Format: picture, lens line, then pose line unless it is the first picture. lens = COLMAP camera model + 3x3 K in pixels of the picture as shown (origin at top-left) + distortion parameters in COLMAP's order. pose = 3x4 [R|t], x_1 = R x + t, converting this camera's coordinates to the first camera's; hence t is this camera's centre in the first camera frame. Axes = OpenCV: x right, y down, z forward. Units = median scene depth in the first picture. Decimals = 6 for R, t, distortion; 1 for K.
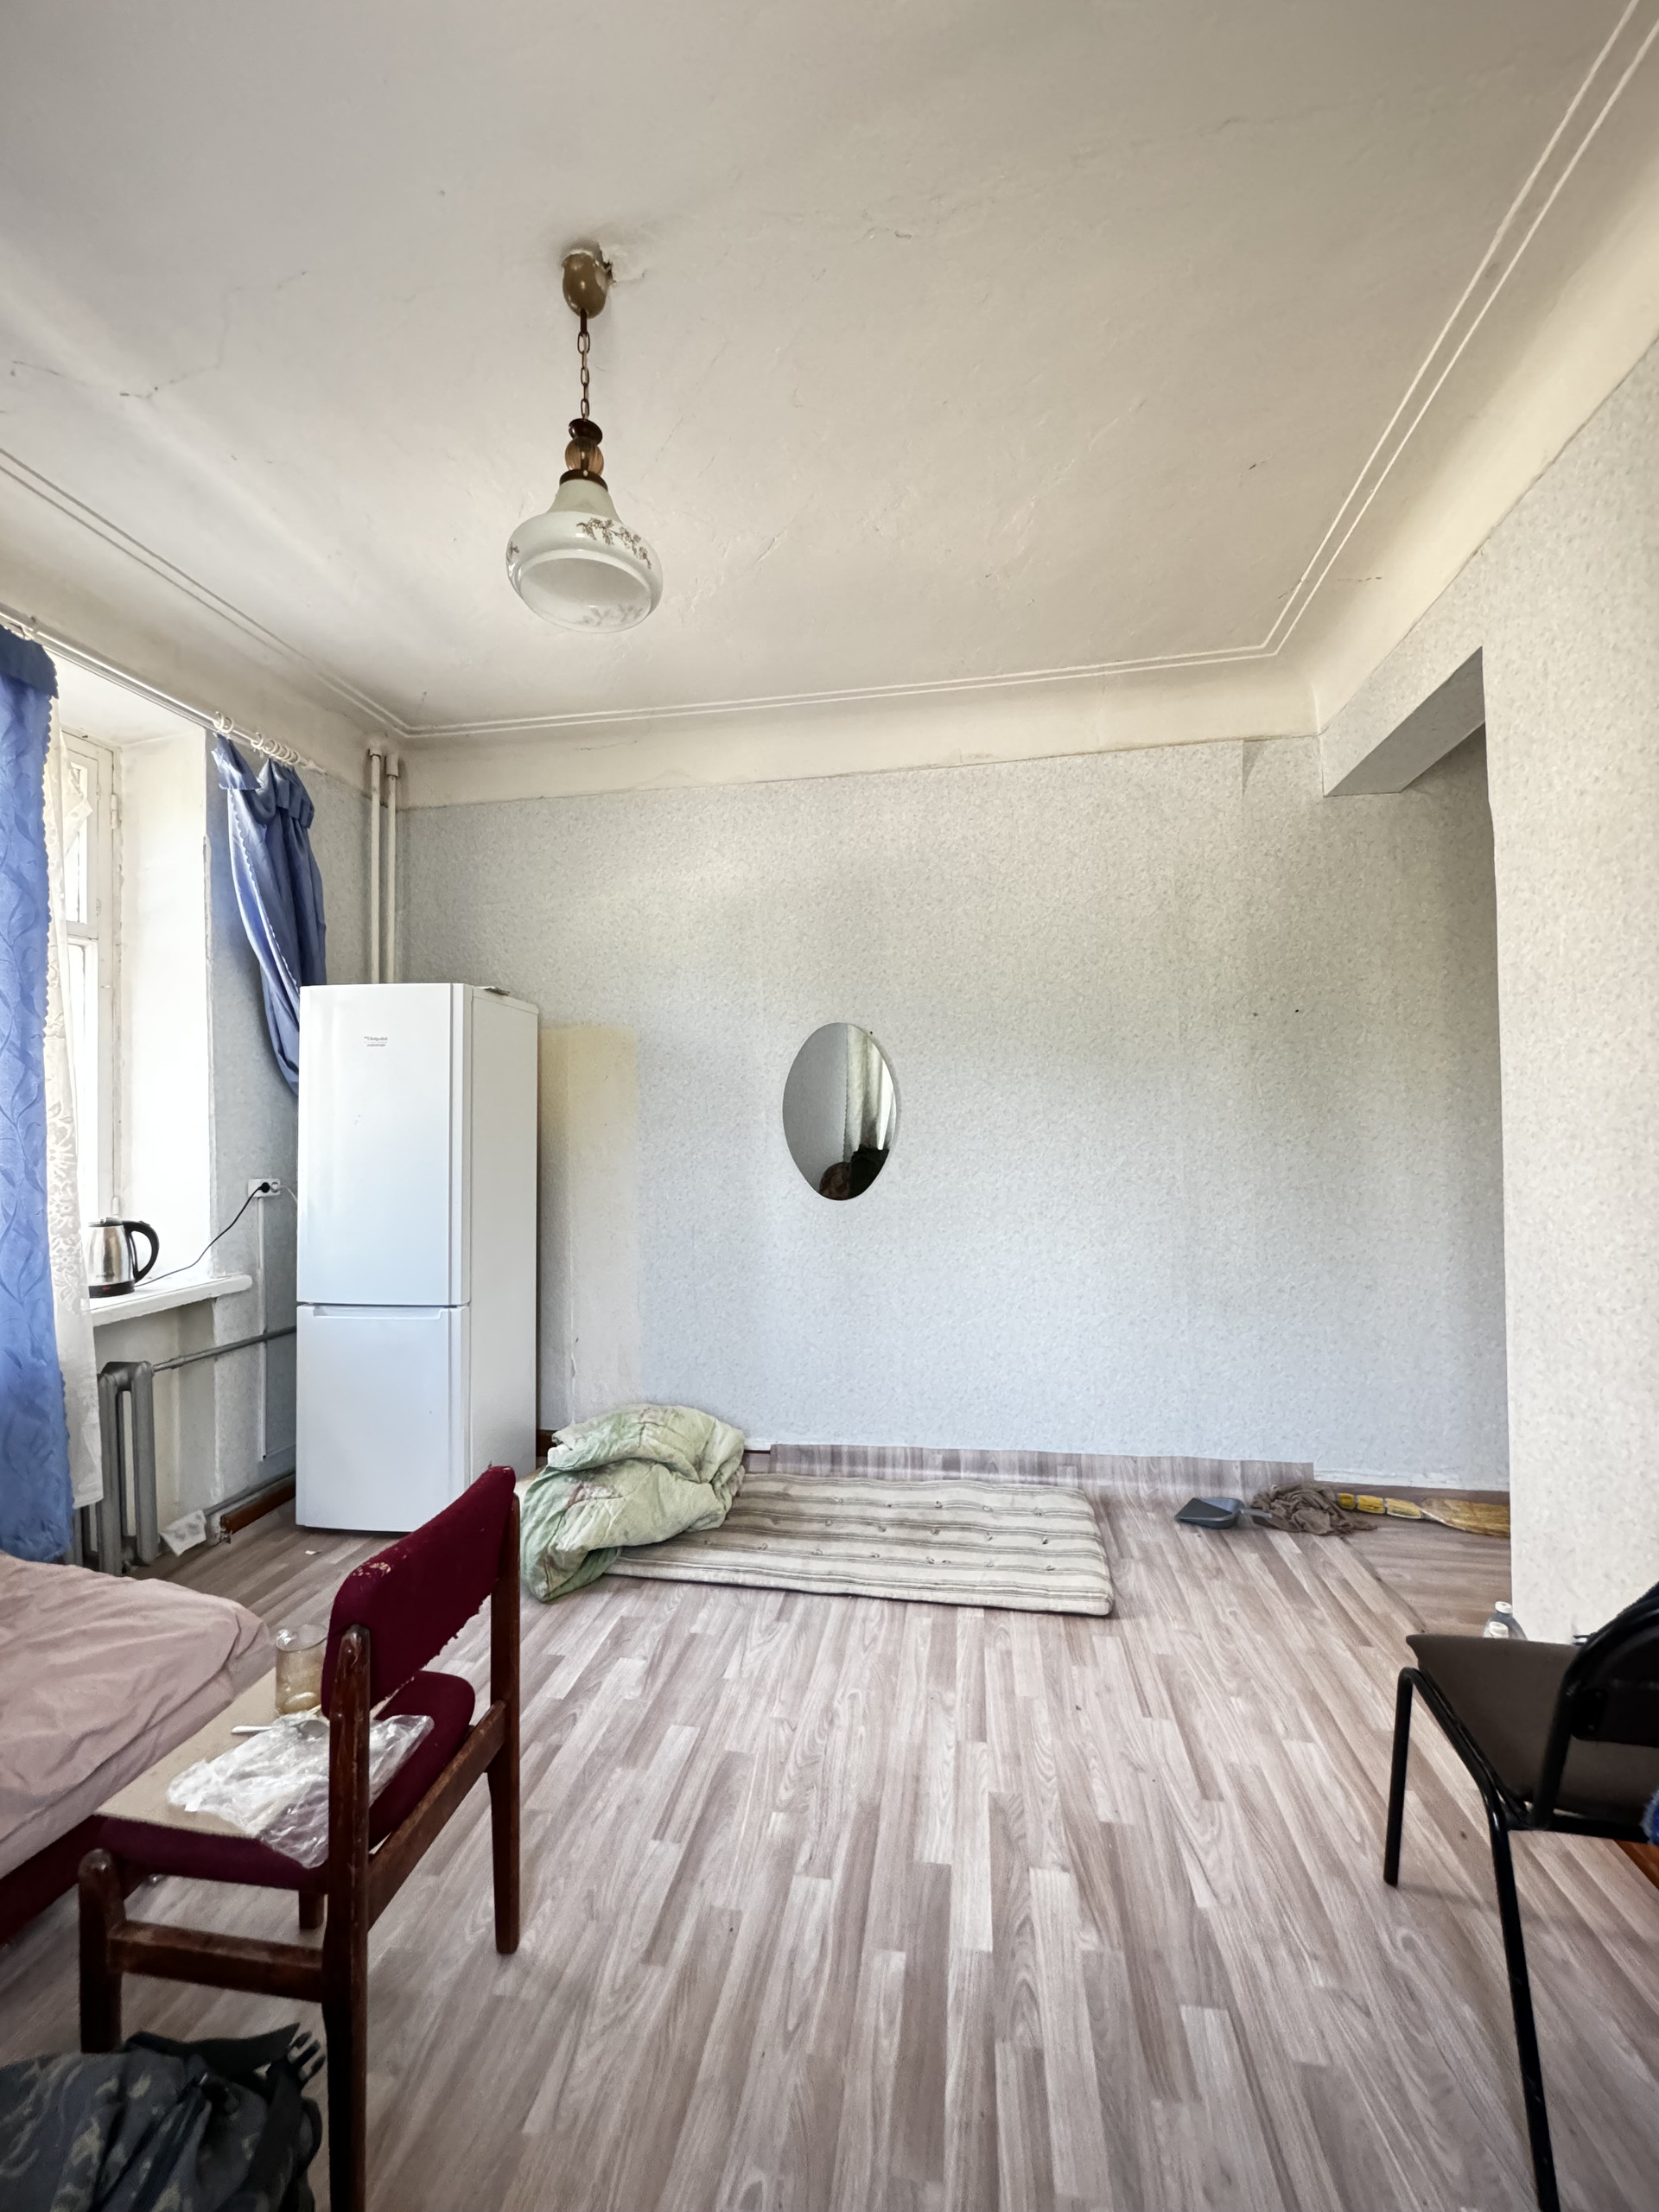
lens RADIAL K [[887.6, 0, 829.5], [0, 887.6, 1113.2], [0, 0, 1]] dist [-0.000102, 0.000189]
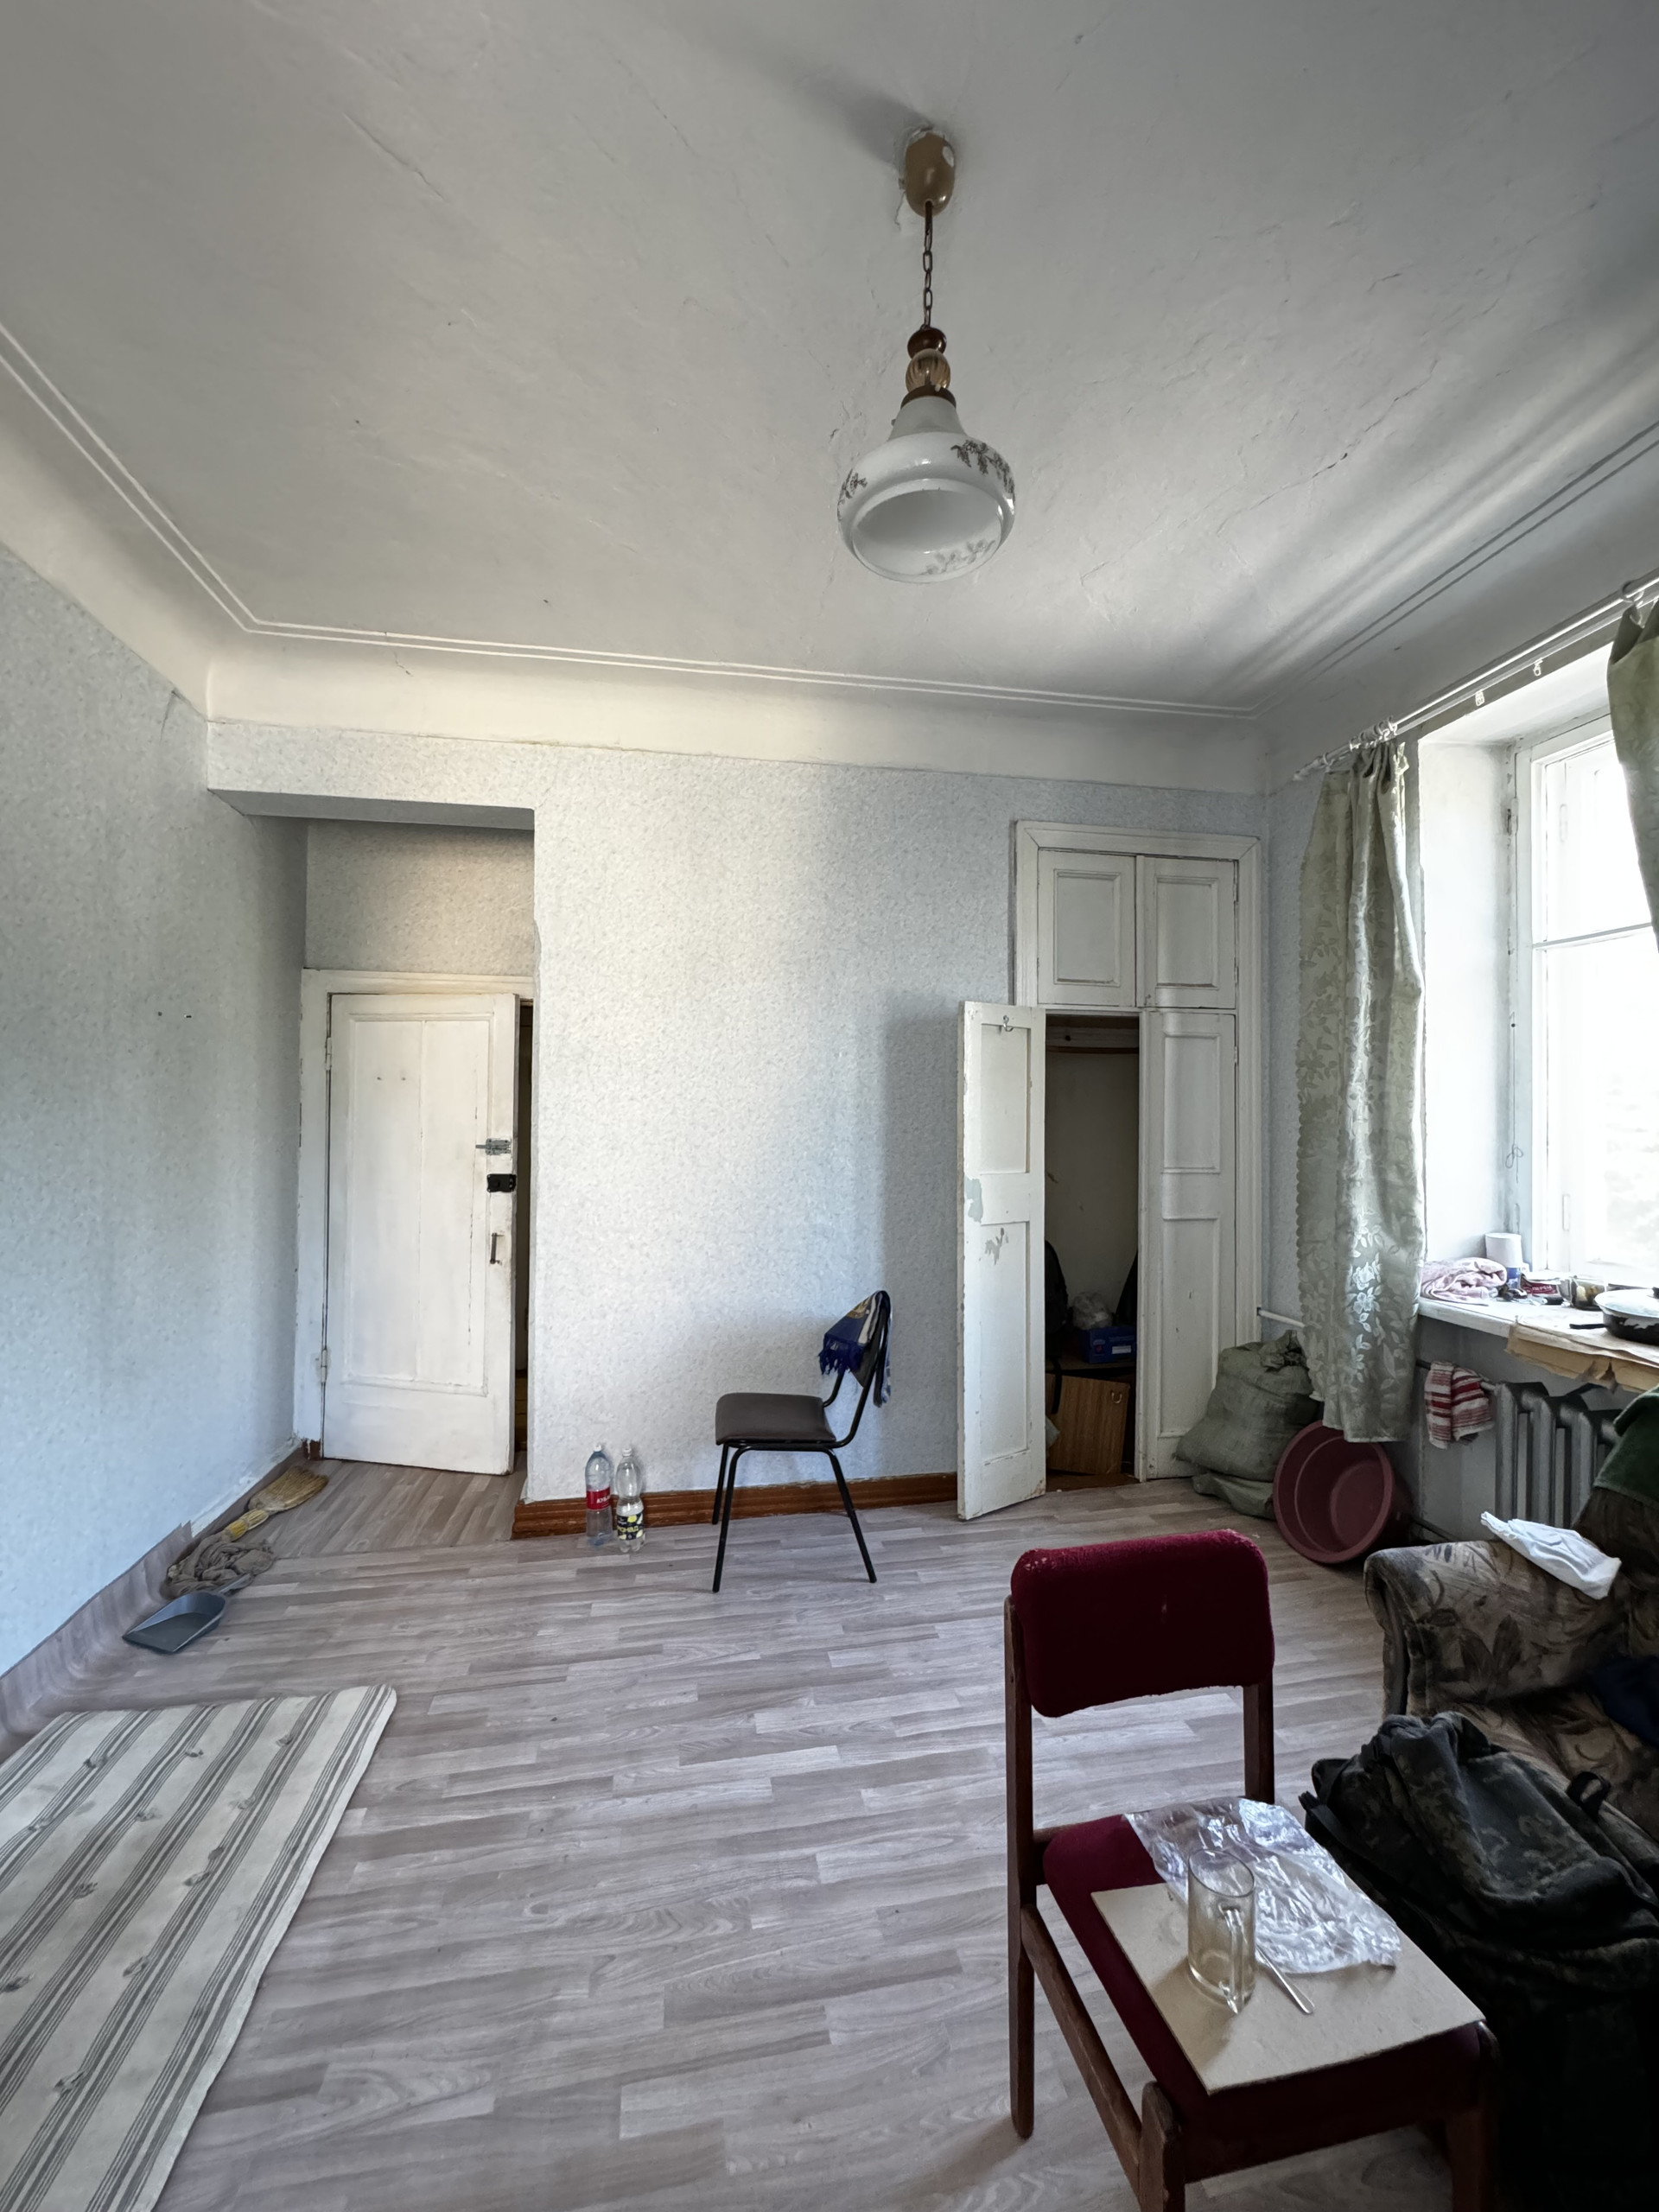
lens RADIAL K [[887.6, 0, 834.3], [0, 887.6, 1118.9], [0, 0, 1]] dist [-0.000102, 0.000189]
pose [[-0.347907, 0.008232, 0.937493, -0.665140], [-0.008702, 0.999890, -0.012010, -0.010440], [-0.937489, -0.012336, -0.347797, 0.886217]]
